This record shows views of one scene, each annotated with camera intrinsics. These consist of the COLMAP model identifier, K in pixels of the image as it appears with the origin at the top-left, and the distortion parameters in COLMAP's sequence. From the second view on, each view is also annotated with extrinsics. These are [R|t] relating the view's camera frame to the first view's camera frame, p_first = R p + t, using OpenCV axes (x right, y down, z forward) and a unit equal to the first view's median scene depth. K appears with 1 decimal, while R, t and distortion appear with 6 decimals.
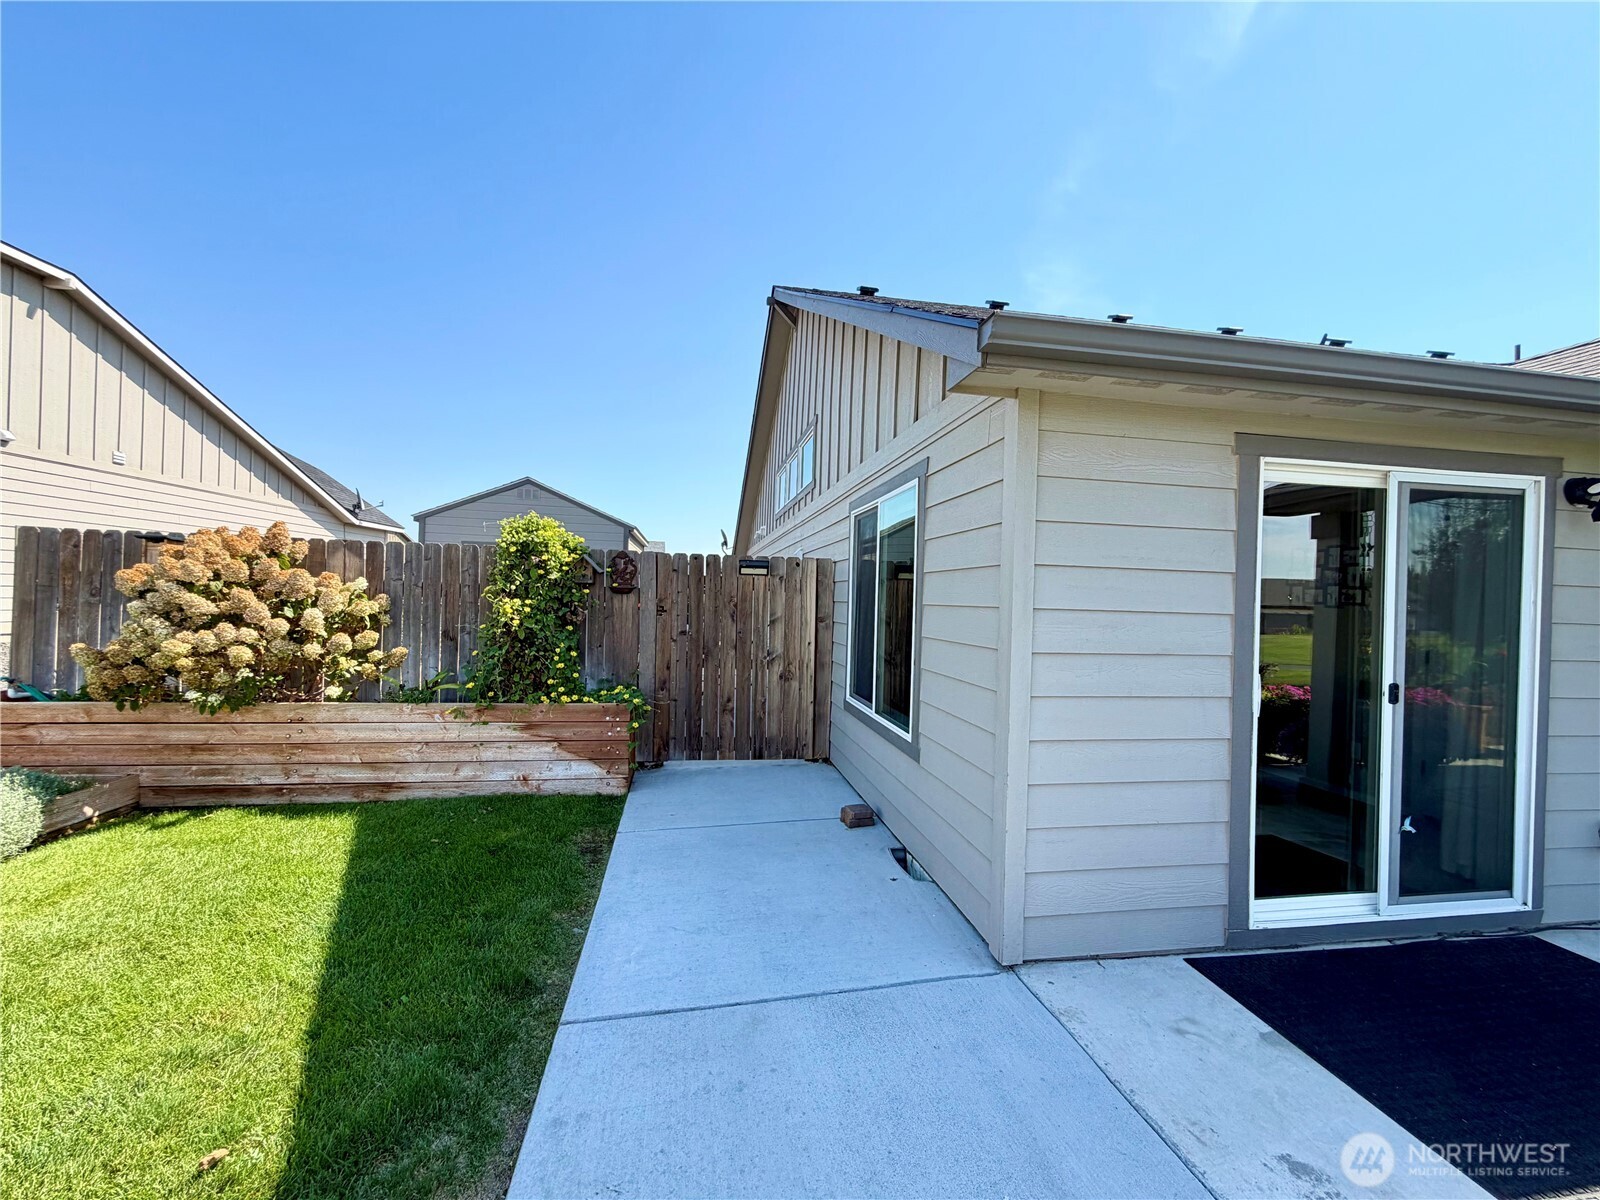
lens RADIAL K [[642.5, 0, 790.8], [0, 642.5, 598.9], [0, 0, 1]] dist [0.007482, 0.000141]
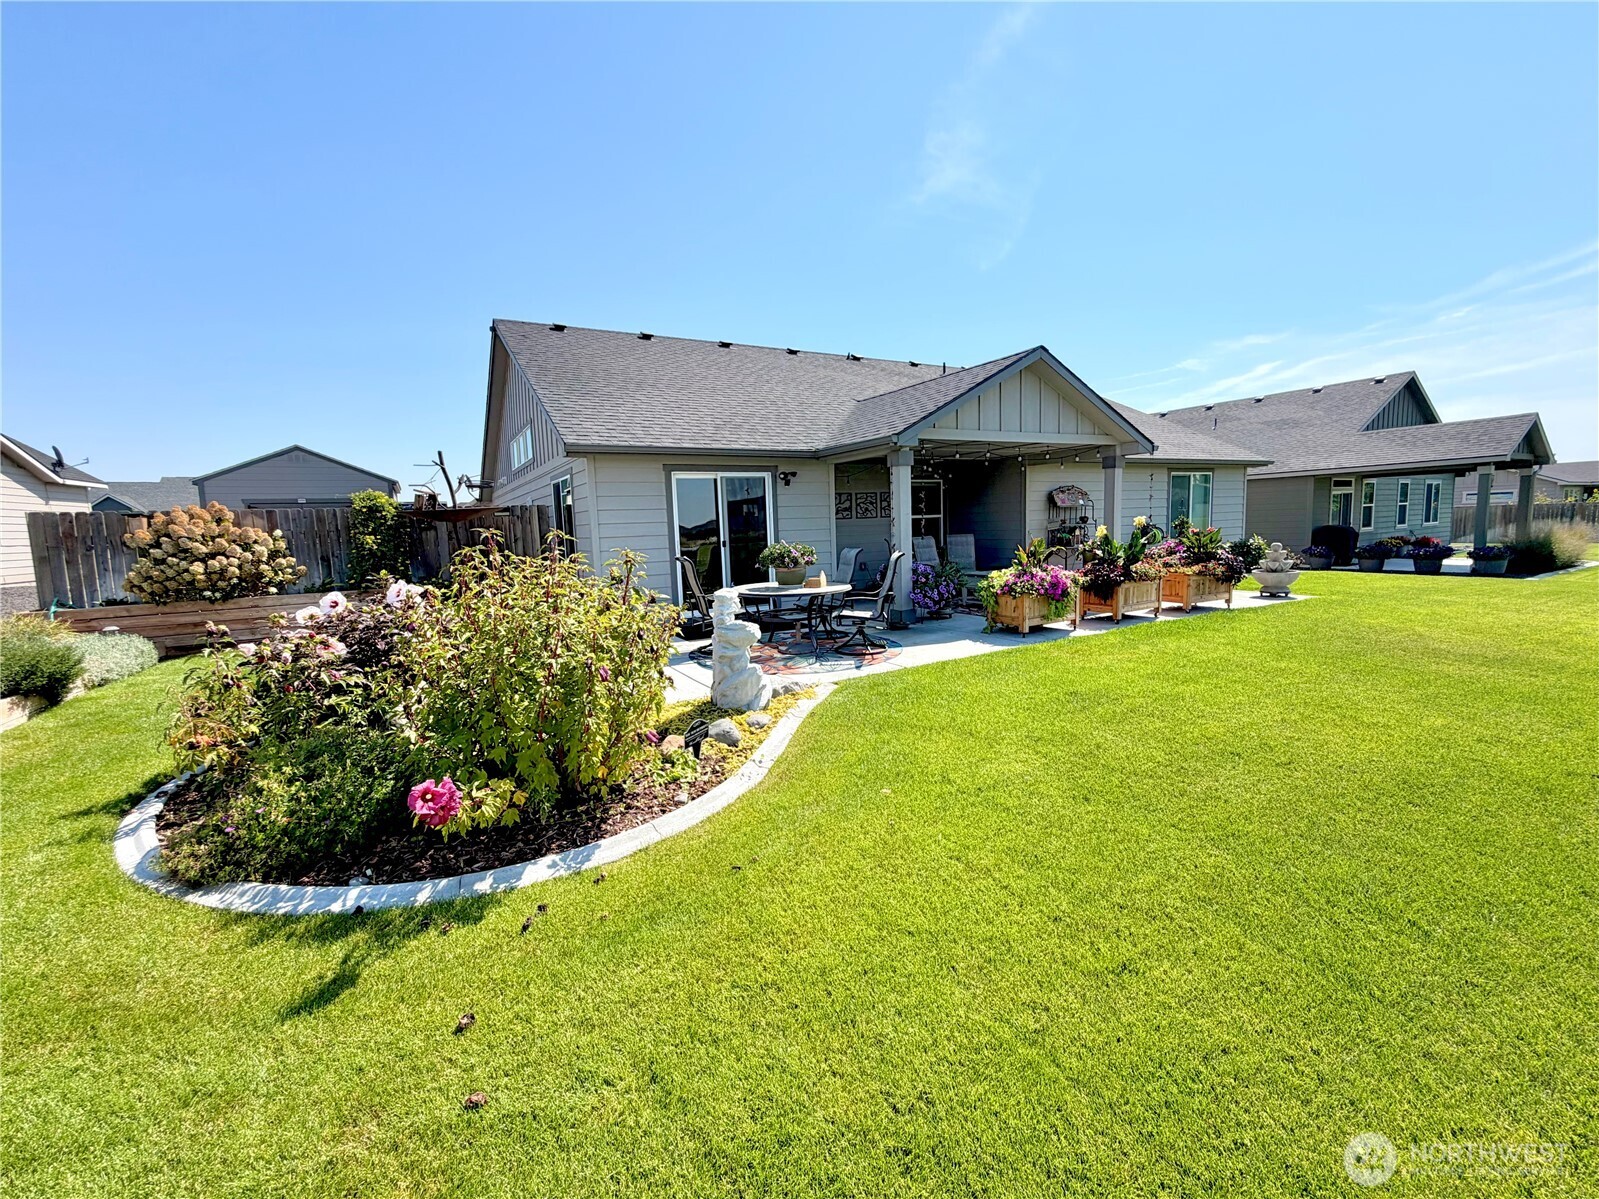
lens RADIAL K [[672.5, 0, 794.3], [0, 672.5, 602.1], [0, 0, 1]] dist [0.000444, 0.000199]
pose [[0.936288, -0.100580, 0.336523, 0.062936], [0.061536, 0.990276, 0.124767, 0.023013], [-0.345800, -0.096109, 0.933373, -1.321480]]
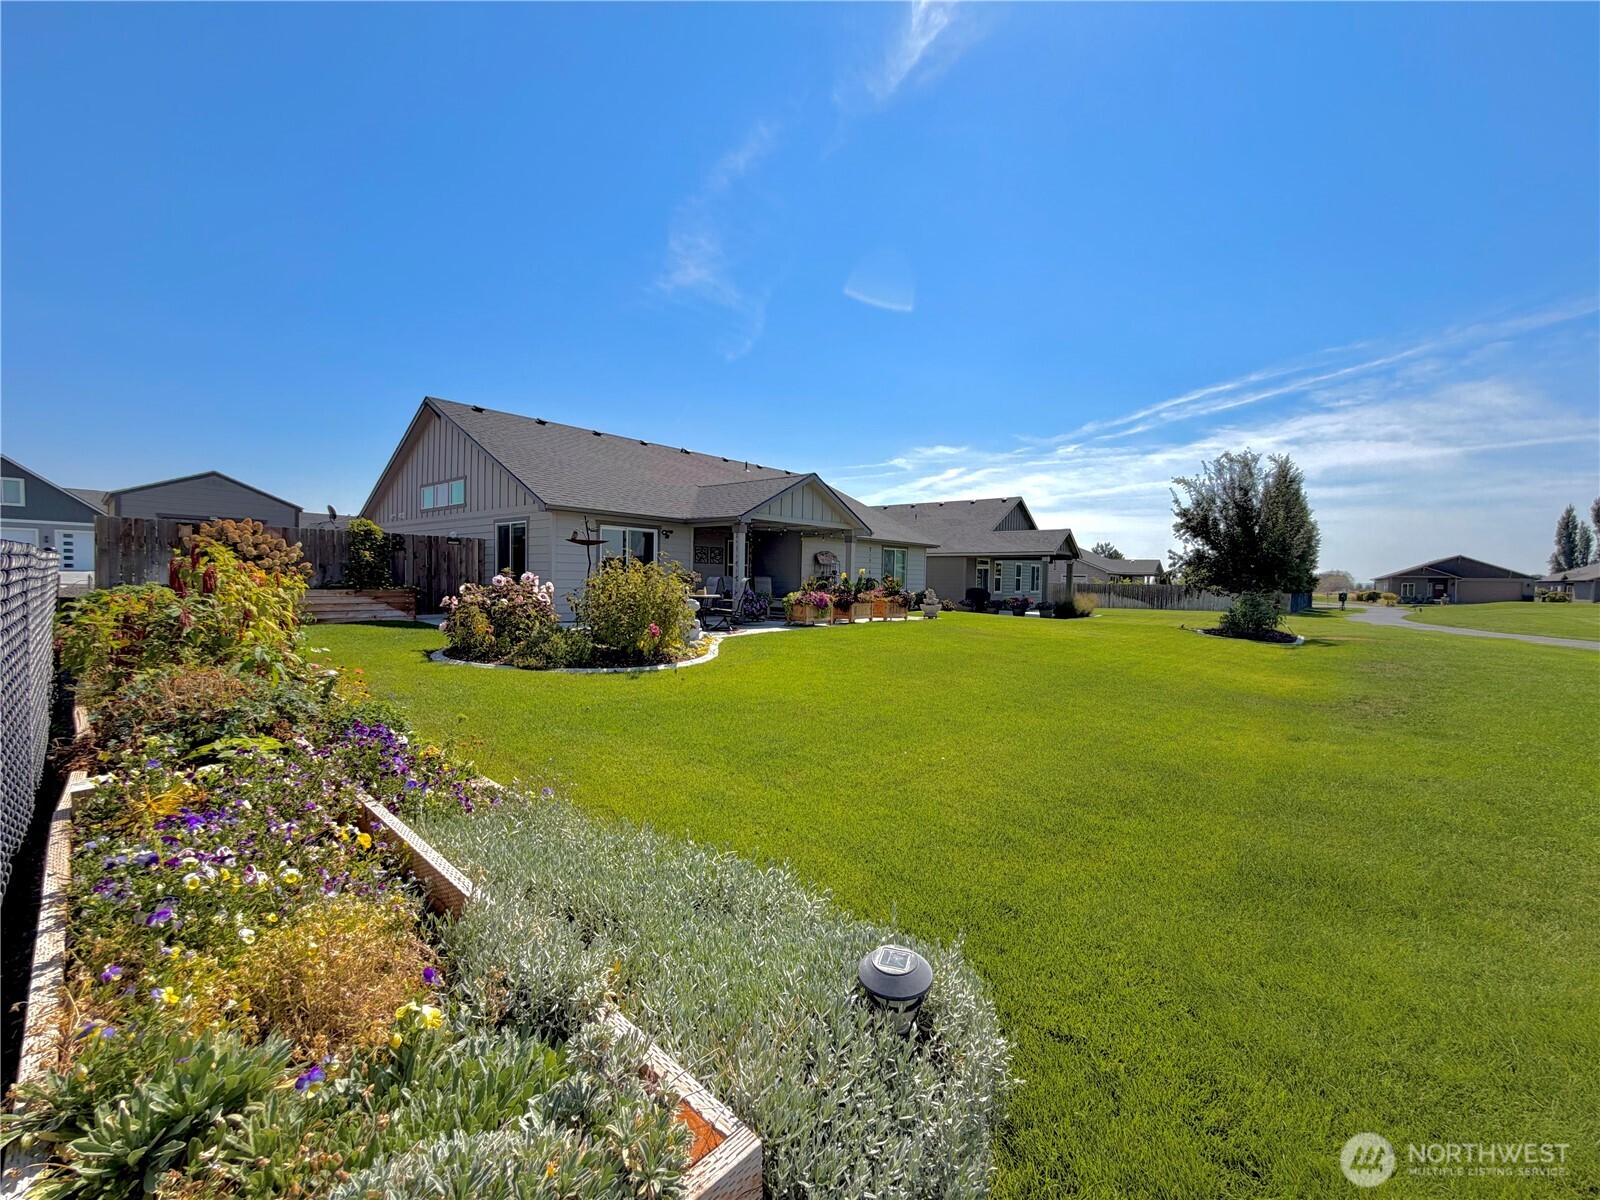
lens RADIAL K [[642.5, 0, 790.8], [0, 642.5, 598.9], [0, 0, 1]] dist [0.007482, 0.000141]
pose [[0.769383, -0.032439, 0.637964, -0.774820], [0.000855, 0.998761, 0.049753, 0.064699], [-0.638788, -0.037734, 0.768457, -2.186294]]
